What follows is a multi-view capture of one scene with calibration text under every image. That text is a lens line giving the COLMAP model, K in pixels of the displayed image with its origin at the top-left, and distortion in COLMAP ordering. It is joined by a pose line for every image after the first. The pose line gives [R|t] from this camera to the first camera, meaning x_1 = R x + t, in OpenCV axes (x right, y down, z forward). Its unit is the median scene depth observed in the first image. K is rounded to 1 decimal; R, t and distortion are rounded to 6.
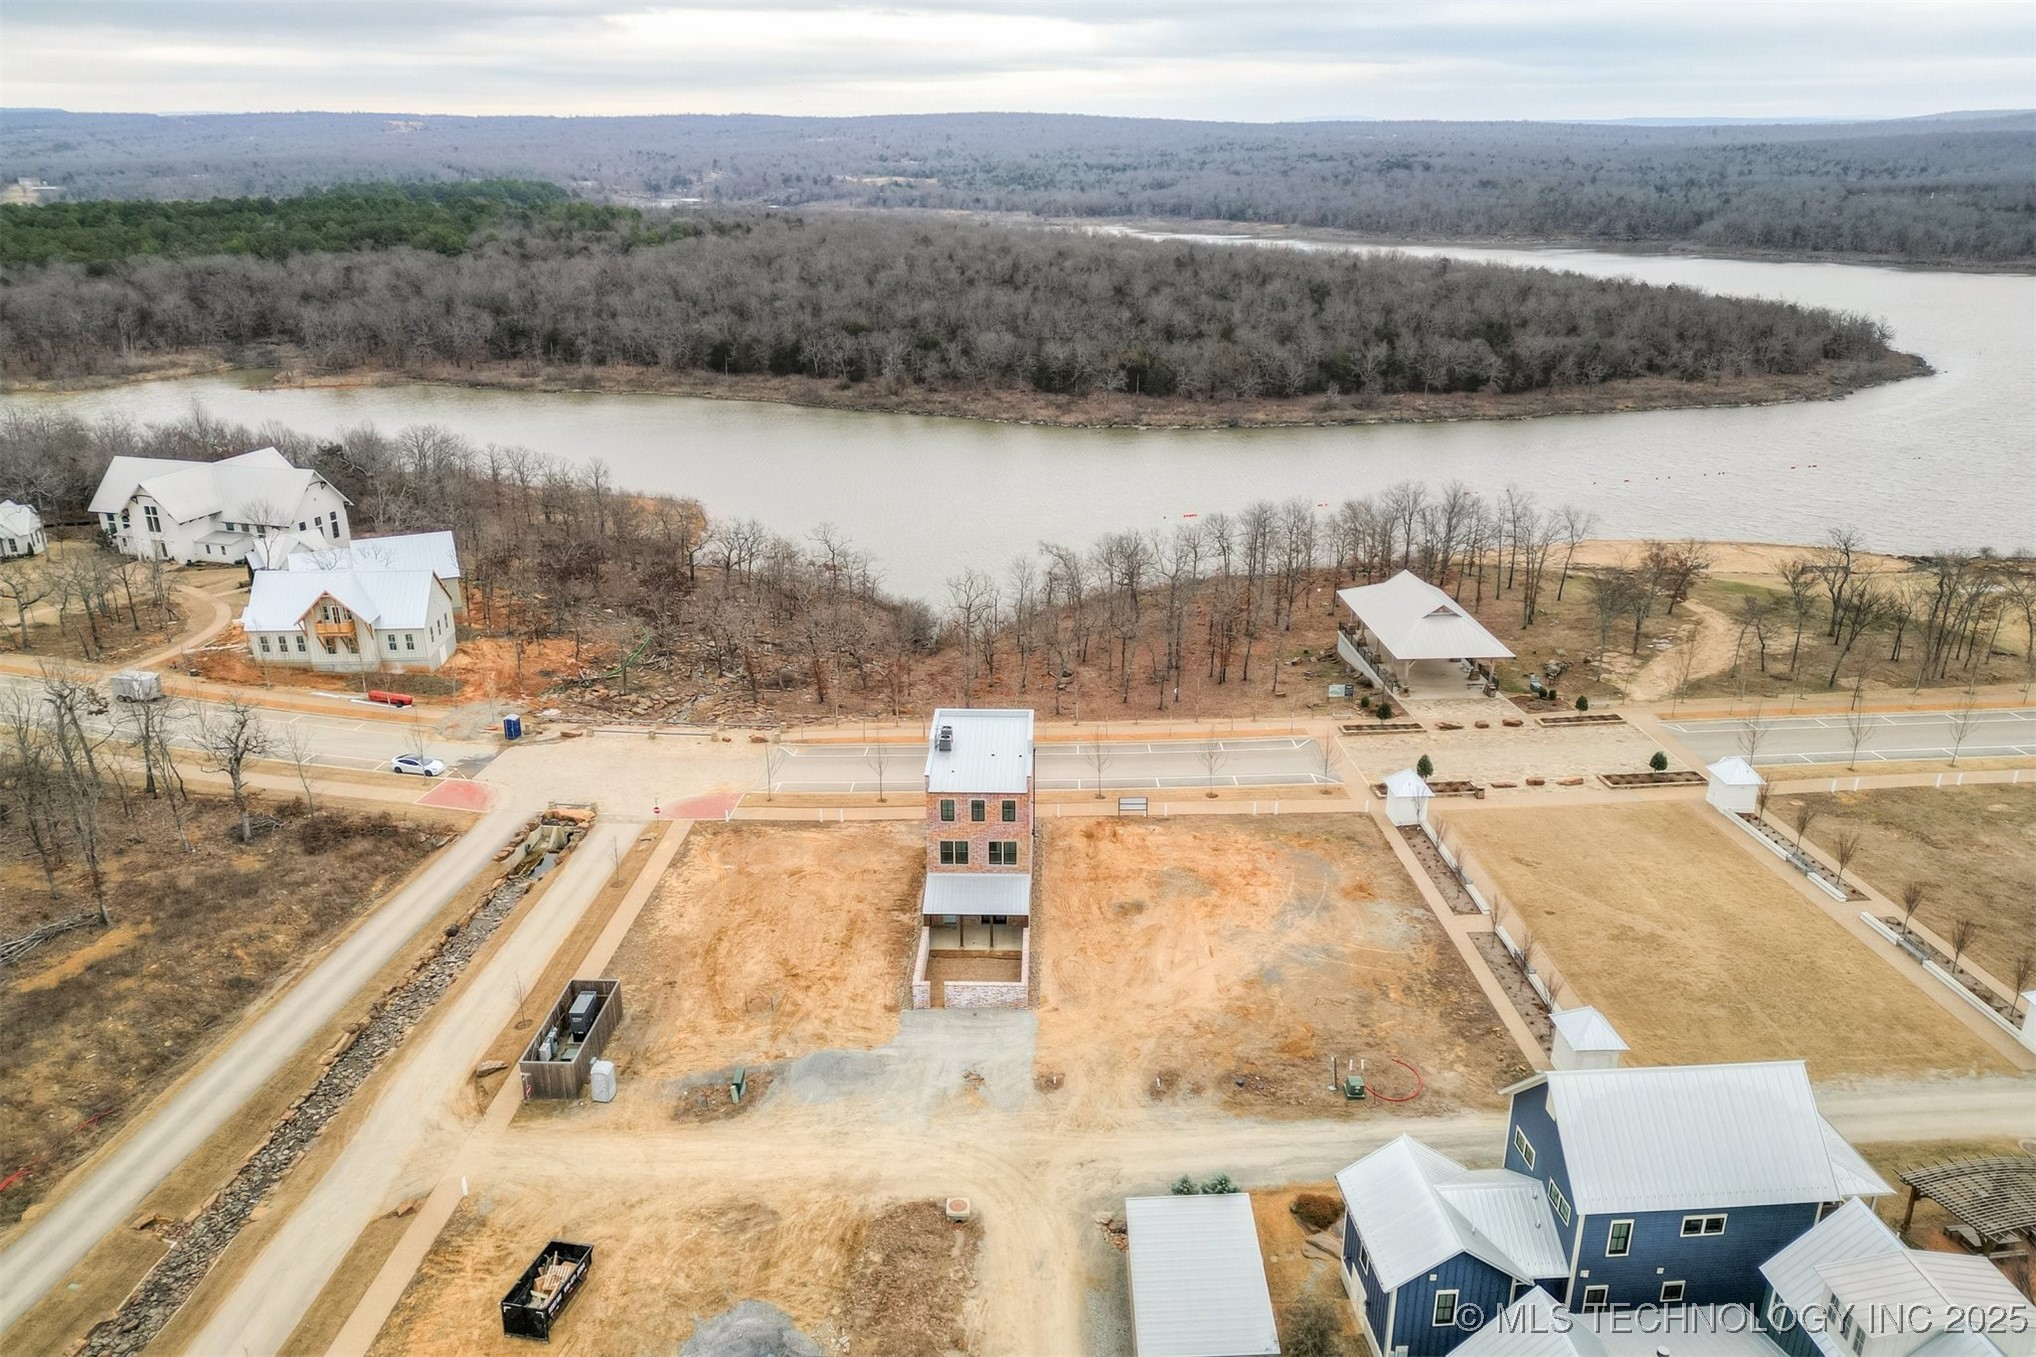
lens RADIAL K [[1395.7, 0, 1009.4], [0, 1395.7, 676.7], [0, 0, 1]] dist [0.052106, -0.025920]
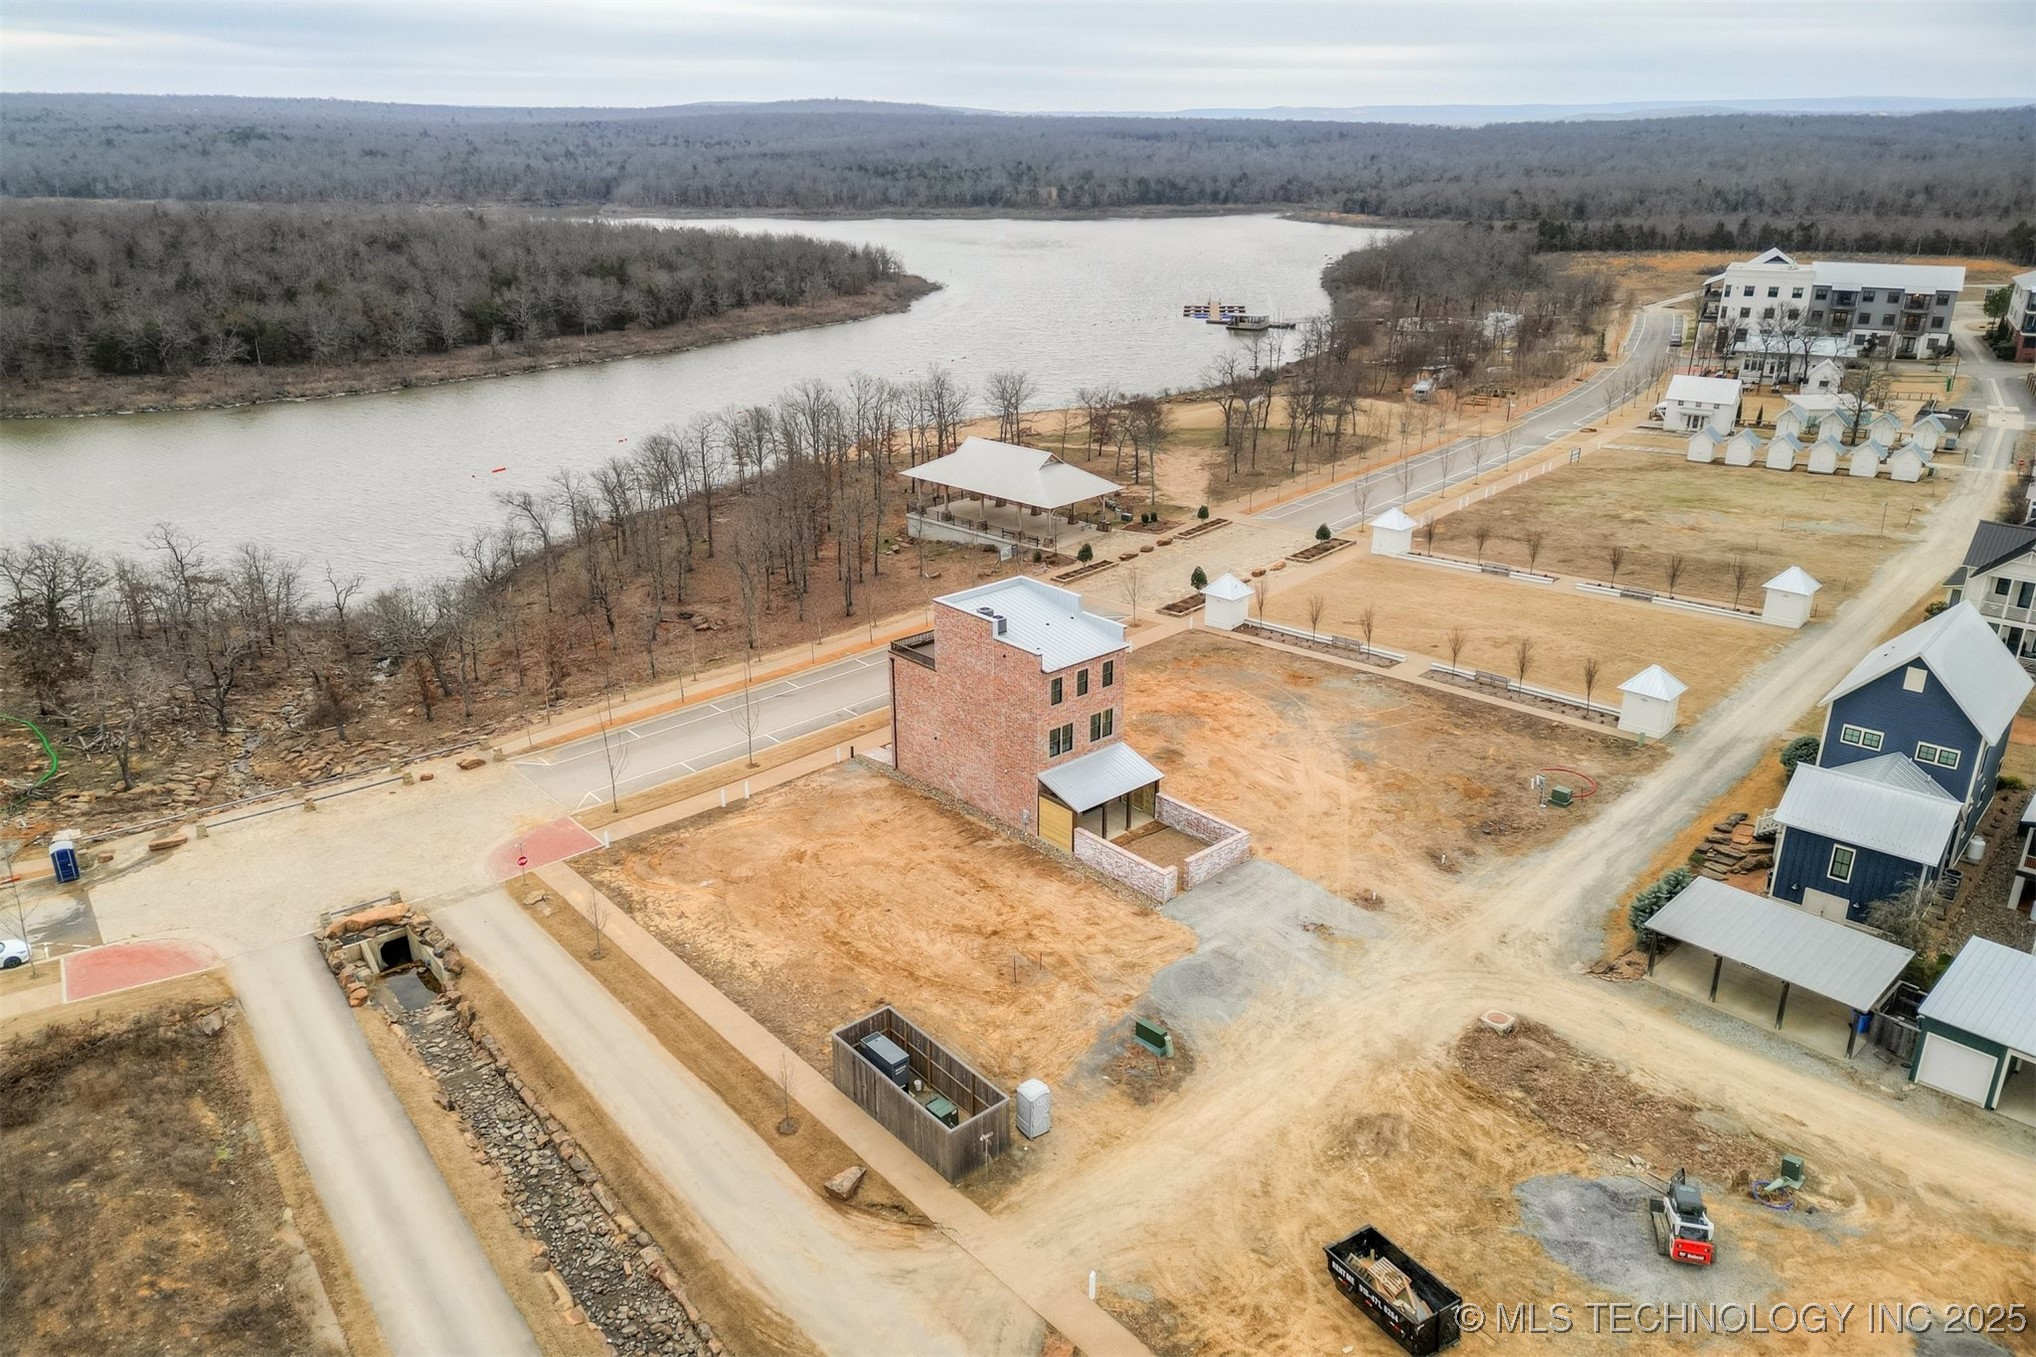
lens RADIAL K [[1395.7, 0, 1020.2], [0, 1395.7, 675.6], [0, 0, 1]] dist [0.052106, -0.025920]
pose [[0.733311, -0.252003, 0.631466, -0.477007], [0.244630, 0.964366, 0.100771, -0.003548], [-0.634359, 0.080579, 0.768827, 0.290164]]
